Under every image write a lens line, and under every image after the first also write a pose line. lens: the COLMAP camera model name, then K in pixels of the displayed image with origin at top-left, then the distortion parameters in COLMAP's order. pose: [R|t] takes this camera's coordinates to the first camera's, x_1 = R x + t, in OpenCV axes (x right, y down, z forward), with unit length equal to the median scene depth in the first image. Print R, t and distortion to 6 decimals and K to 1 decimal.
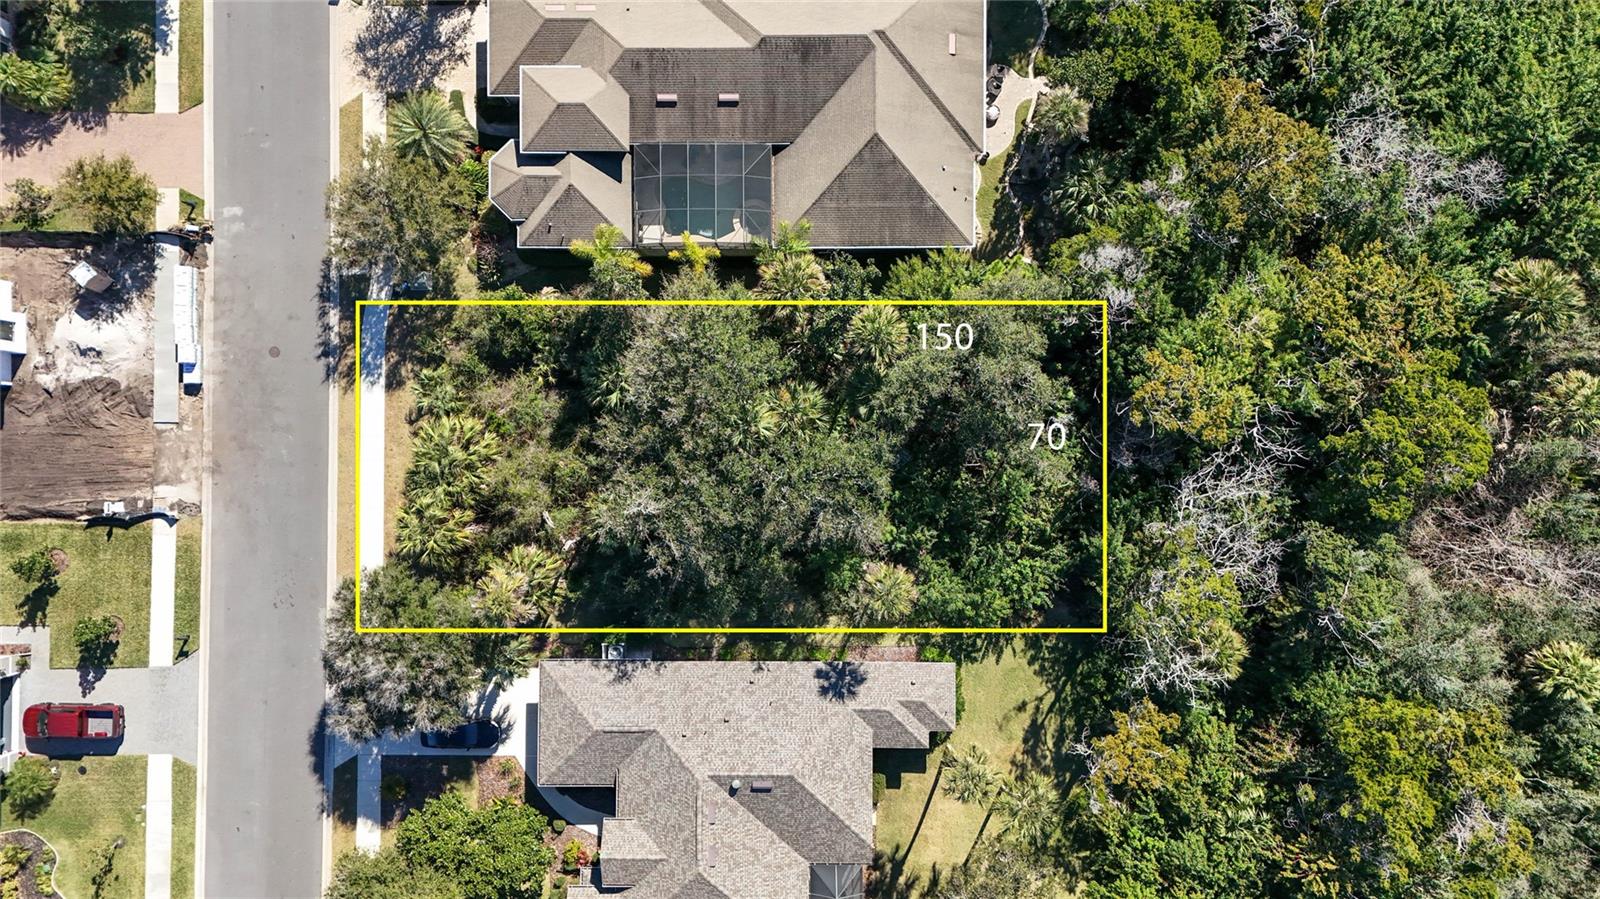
lens RADIAL K [[1178.4, 0, 800.0], [0, 1178.4, 449.5], [0, 0, 1]] dist [0.054489, -0.040929]
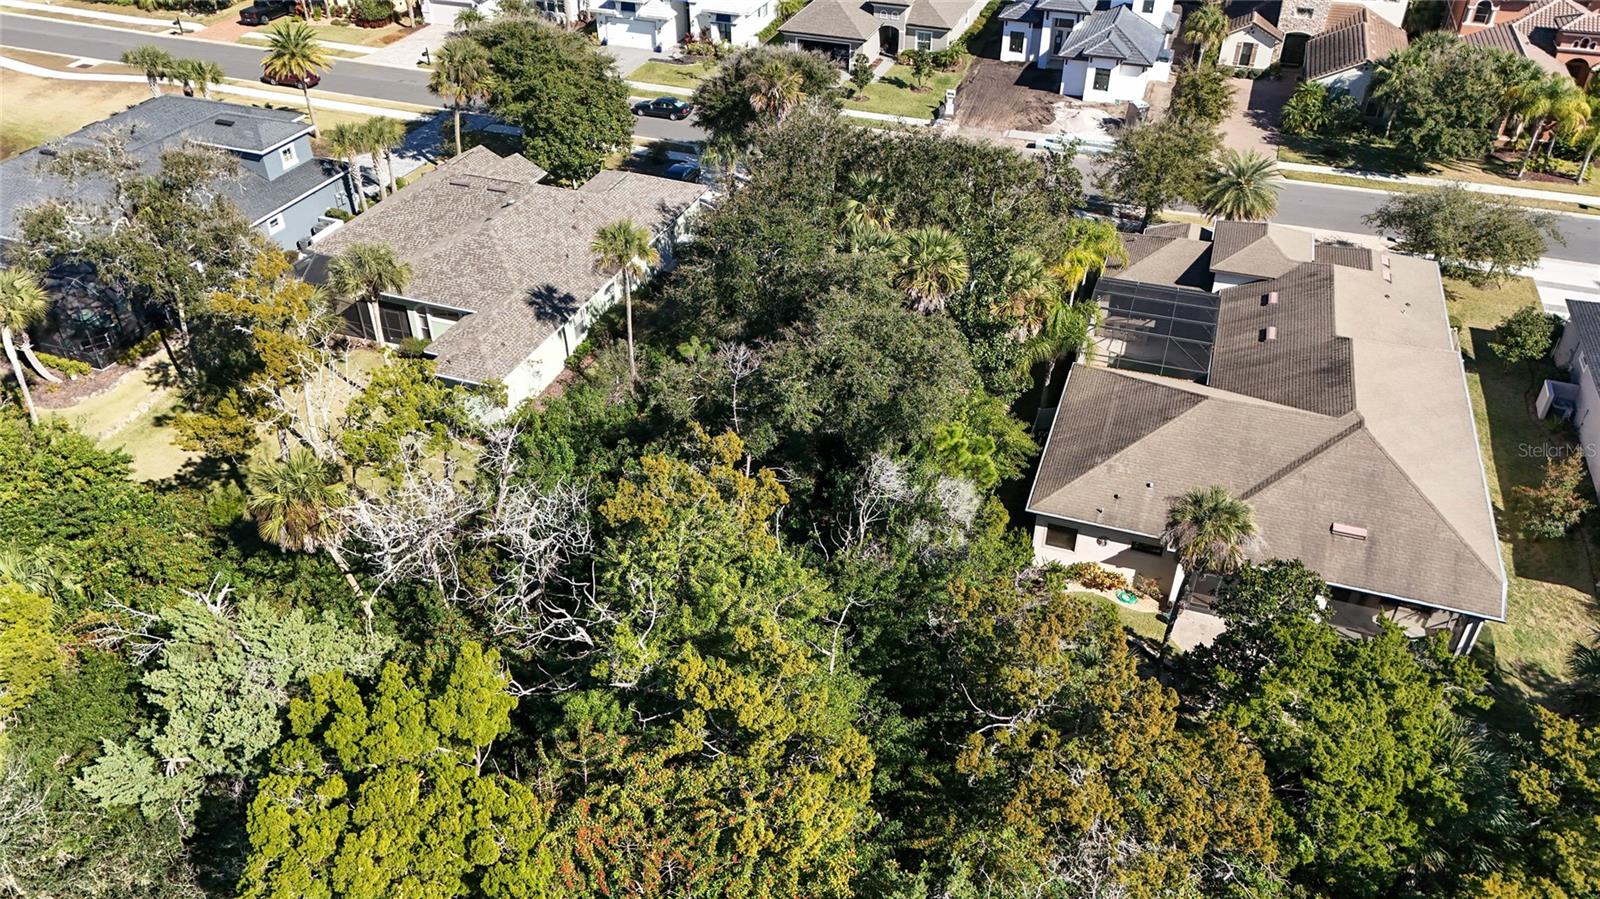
lens RADIAL K [[1178.4, 0, 800.0], [0, 1178.4, 449.5], [0, 0, 1]] dist [0.054489, -0.040929]
pose [[-0.333537, 0.554246, -0.762604, 0.647077], [-0.942686, -0.187658, 0.275912, -0.218799], [0.009815, 0.810923, 0.585071, 0.556572]]
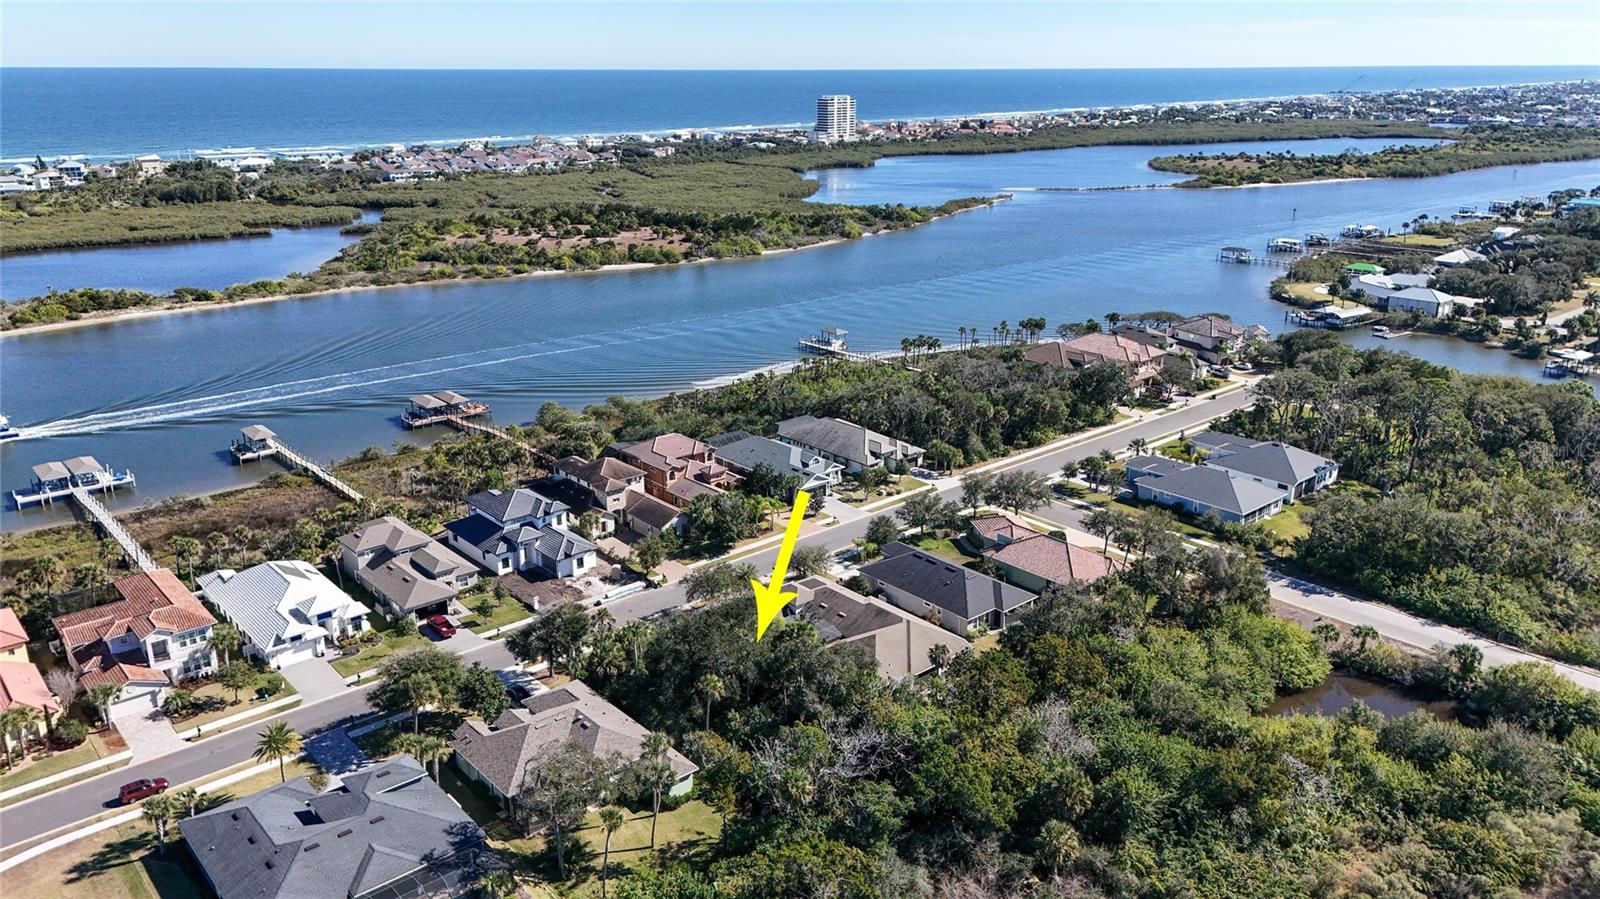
lens RADIAL K [[1178.4, 0, 800.0], [0, 1178.4, 449.5], [0, 0, 1]] dist [0.054489, -0.040929]
pose [[0.665308, 0.247052, -0.704507, 1.324824], [-0.746568, 0.219343, -0.628112, 1.061513], [-0.000648, 0.943851, 0.330372, -0.054534]]
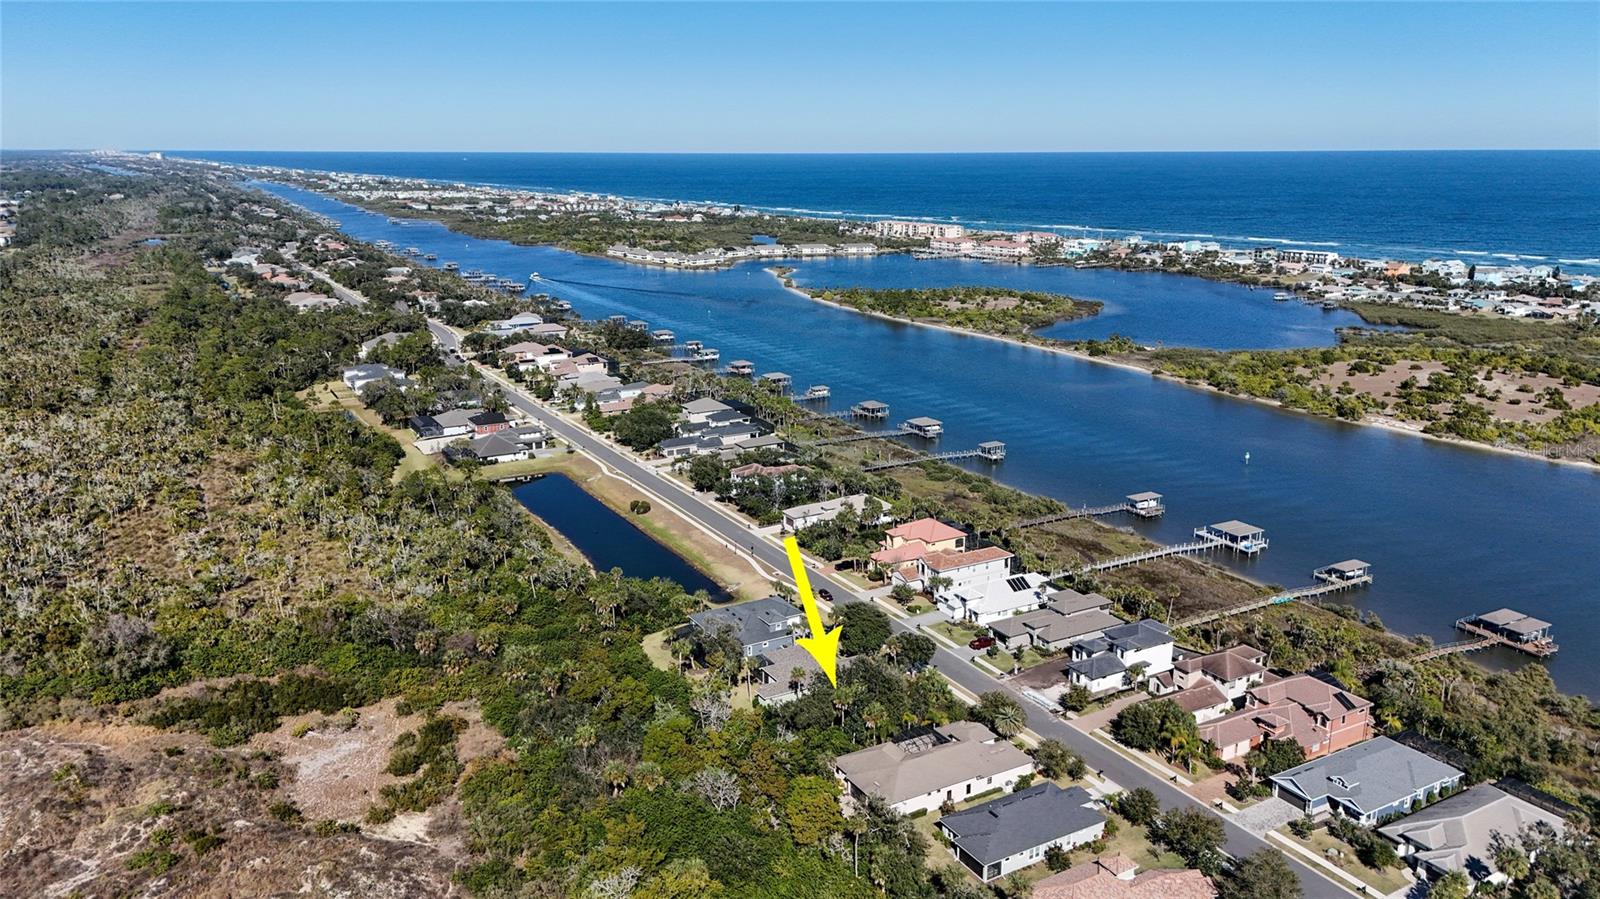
lens RADIAL K [[1178.4, 0, 800.0], [0, 1178.4, 449.5], [0, 0, 1]] dist [0.054489, -0.040929]
pose [[-0.871566, 0.126621, -0.473644, 1.317336], [-0.490117, -0.200286, 0.848334, -2.188679], [0.012553, 0.971521, 0.236622, -0.303940]]
